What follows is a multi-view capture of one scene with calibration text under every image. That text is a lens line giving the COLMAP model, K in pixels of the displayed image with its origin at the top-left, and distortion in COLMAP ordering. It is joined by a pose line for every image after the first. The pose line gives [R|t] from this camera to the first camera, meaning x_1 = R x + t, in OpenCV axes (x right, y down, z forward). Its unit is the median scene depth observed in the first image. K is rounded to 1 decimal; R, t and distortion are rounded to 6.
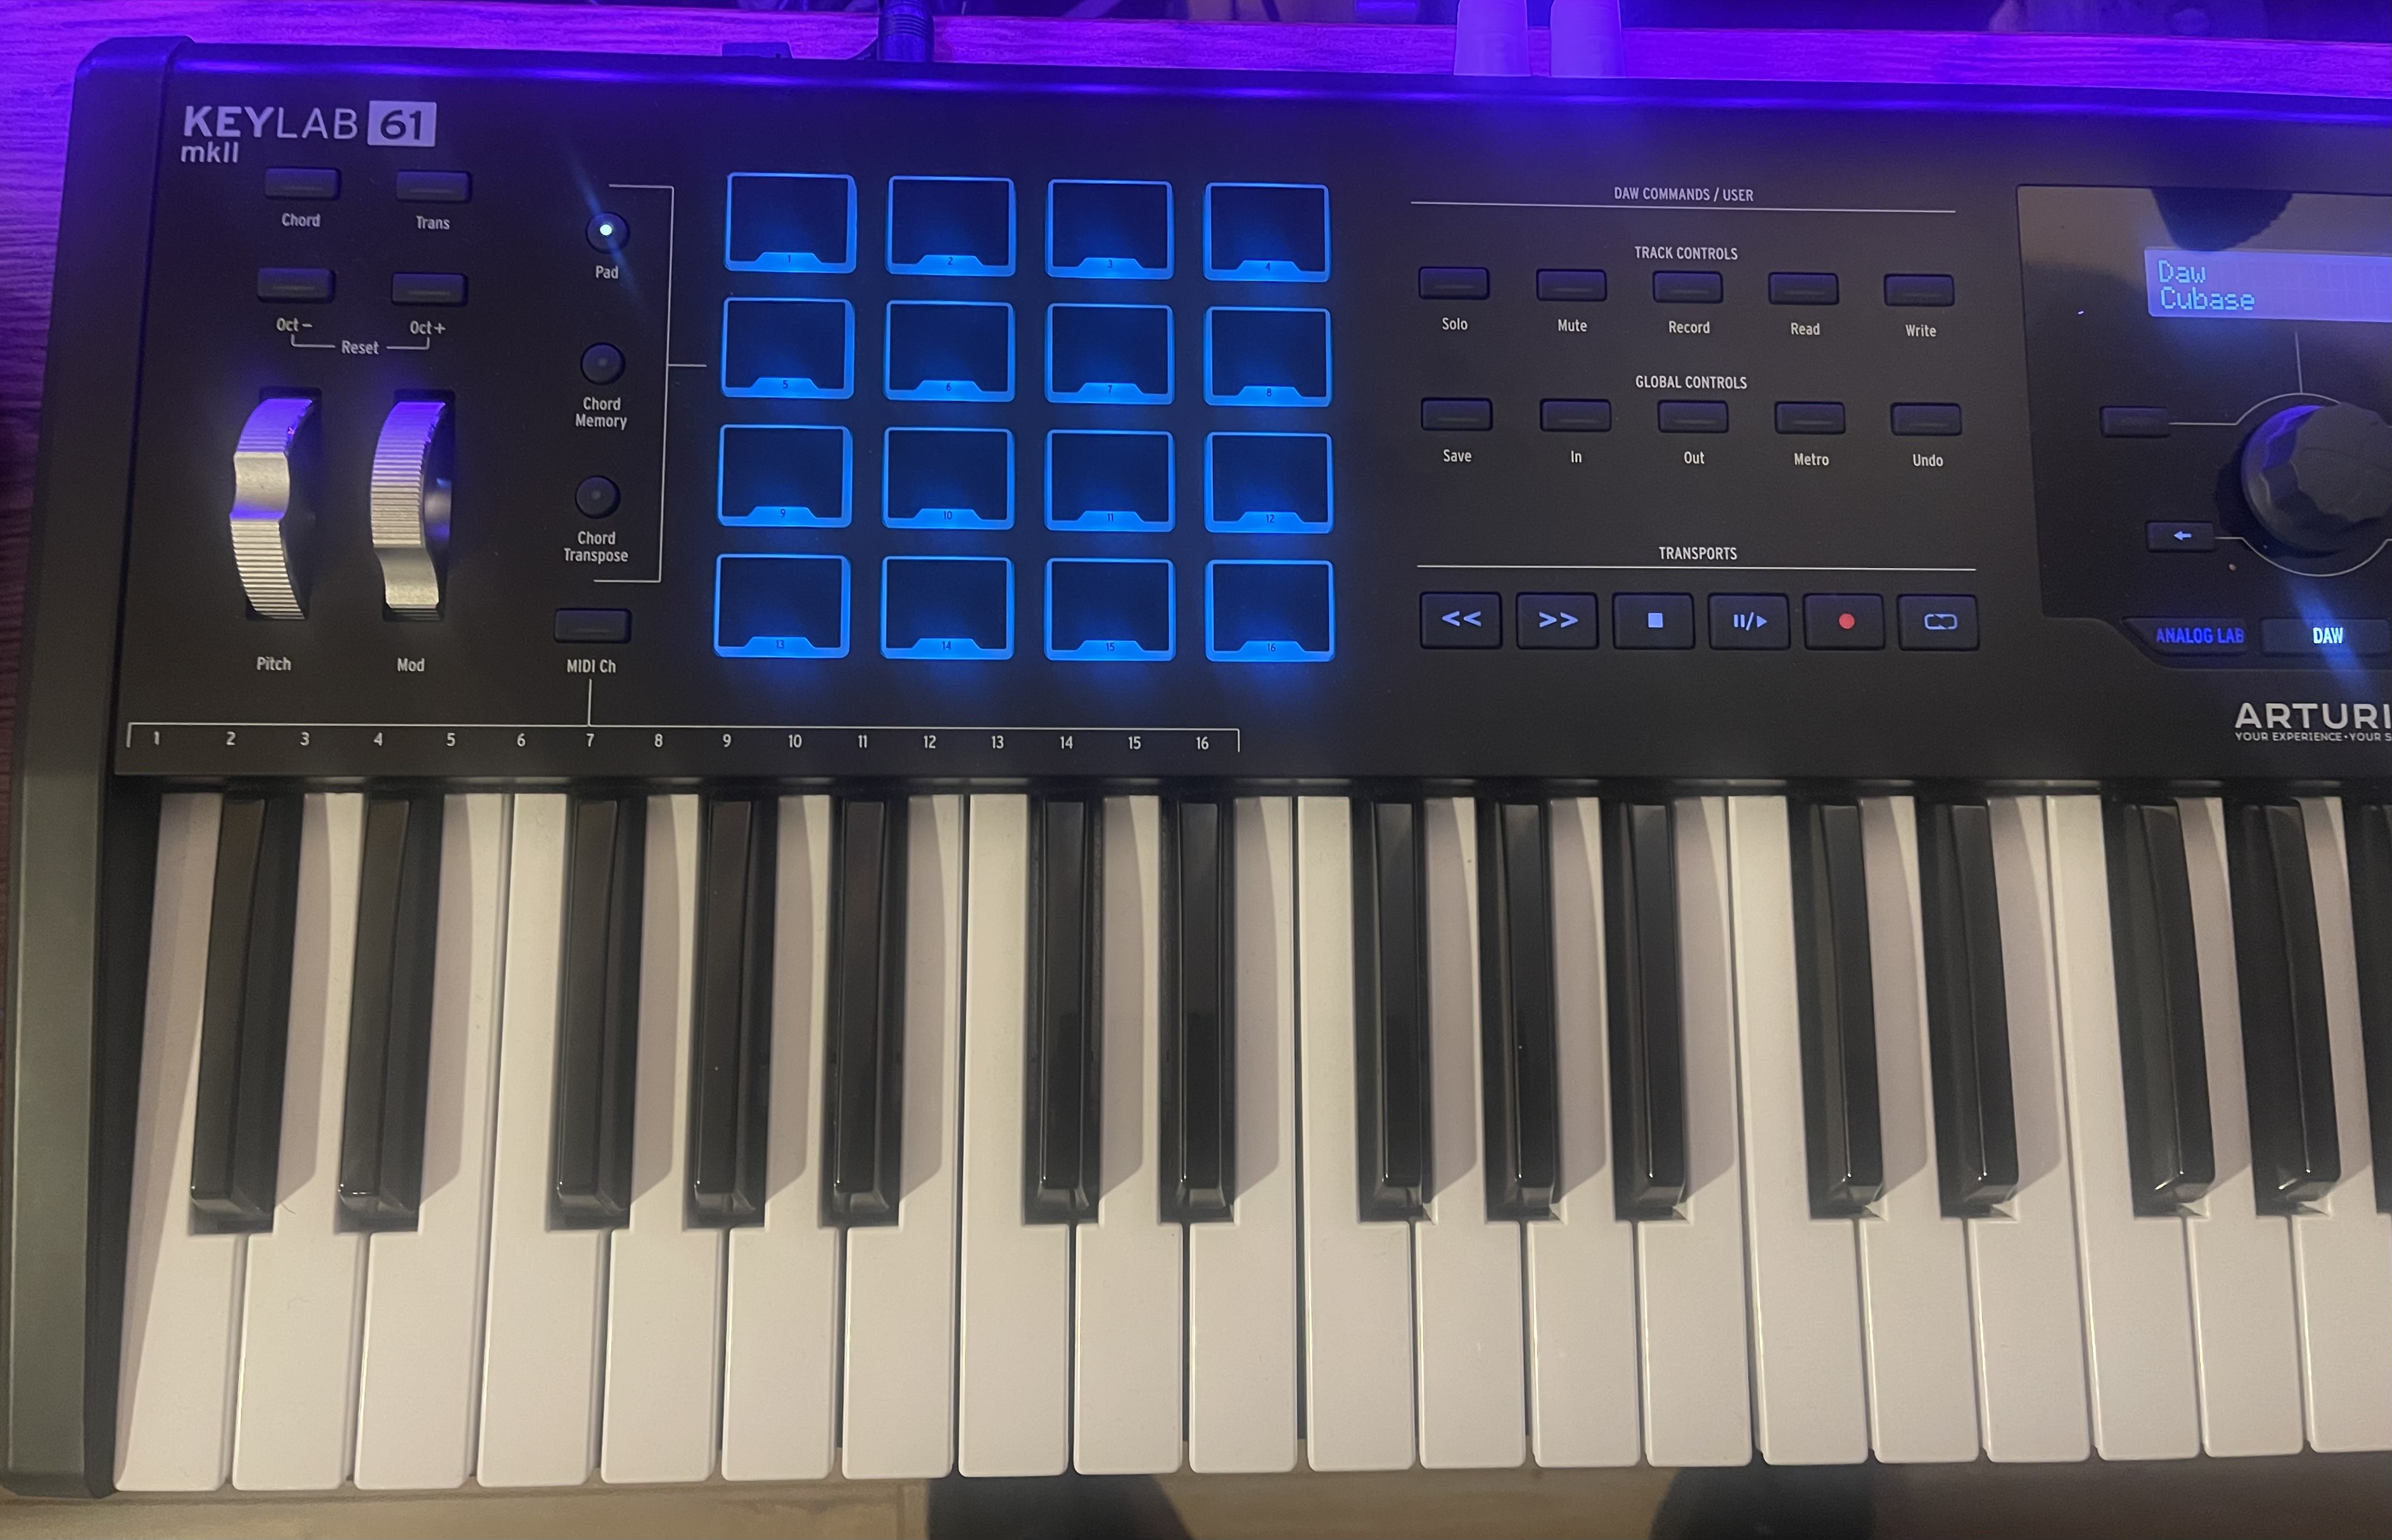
lens RADIAL K [[1764.1, 0, 1193.1], [0, 1764.1, 1010.2], [0, 0, 1]] dist [0.065655, -0.094178]
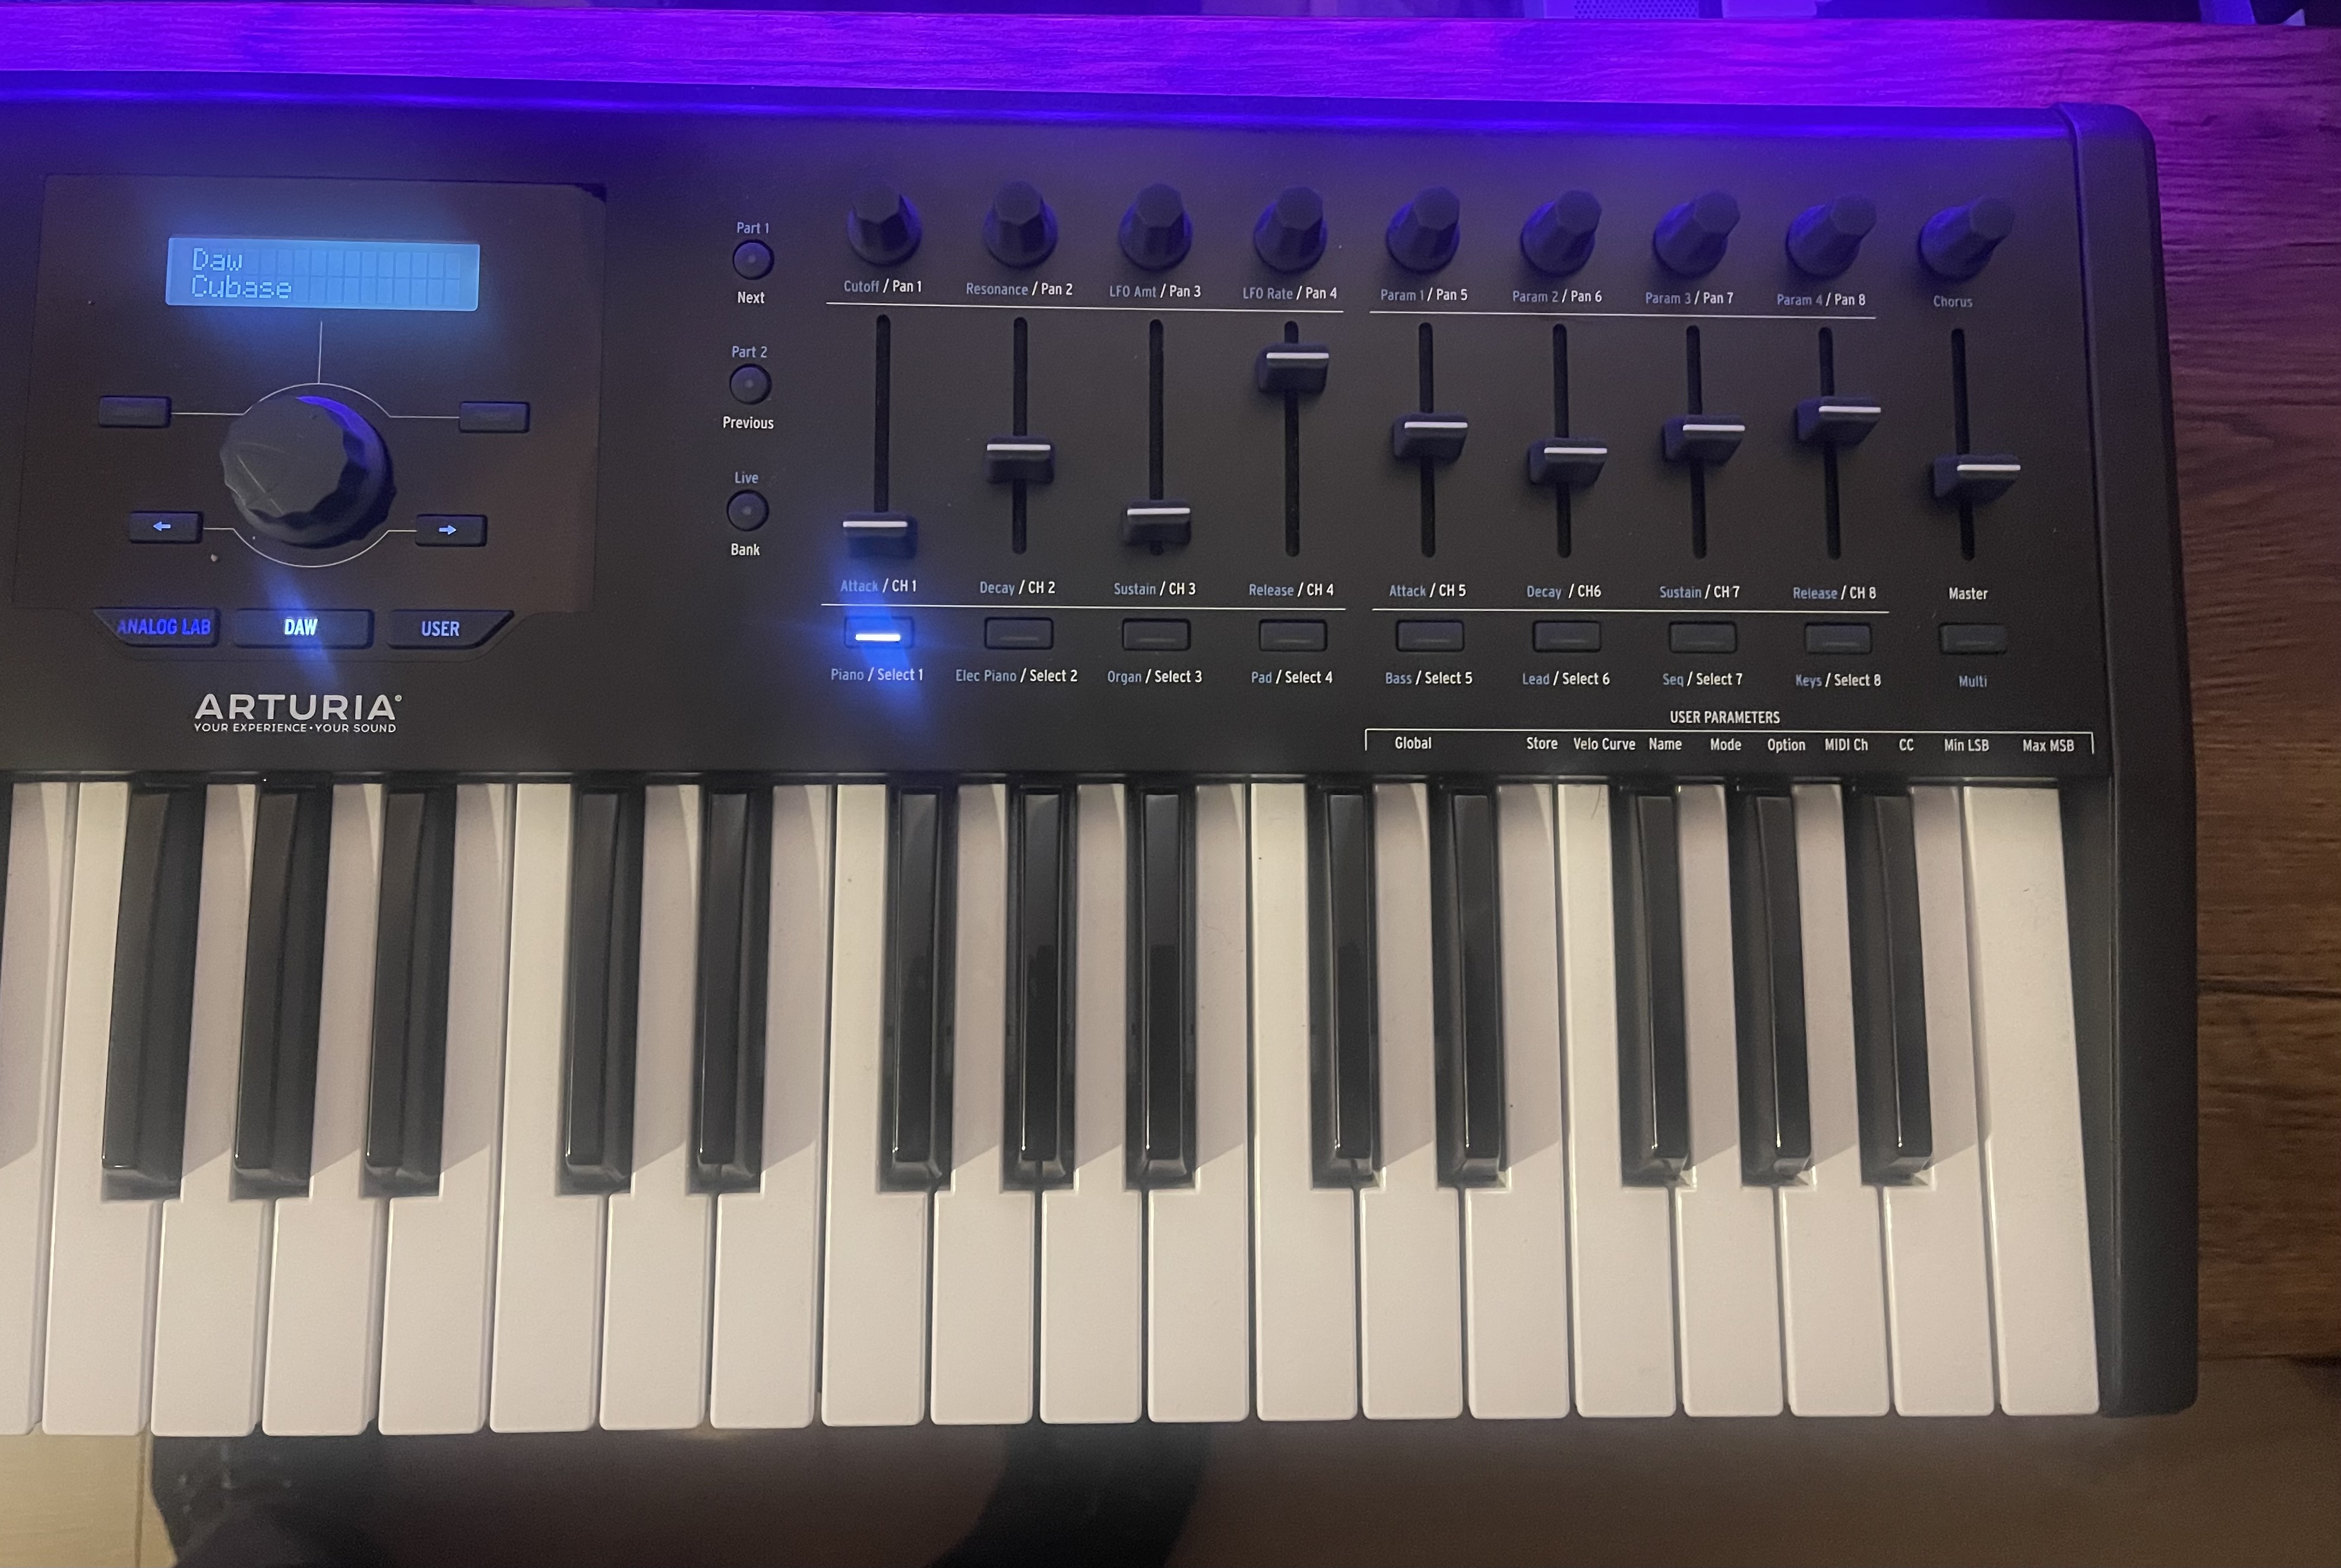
lens RADIAL K [[1671.9, 0, 1171.2], [0, 1671.9, 1036.9], [0, 0, 1]] dist [0.025109, -0.024027]
pose [[0.999995, 0.001180, -0.002960, 0.270935], [-0.001096, 0.999602, 0.028180, -0.001479], [0.002992, -0.028177, 0.999598, 0.011447]]
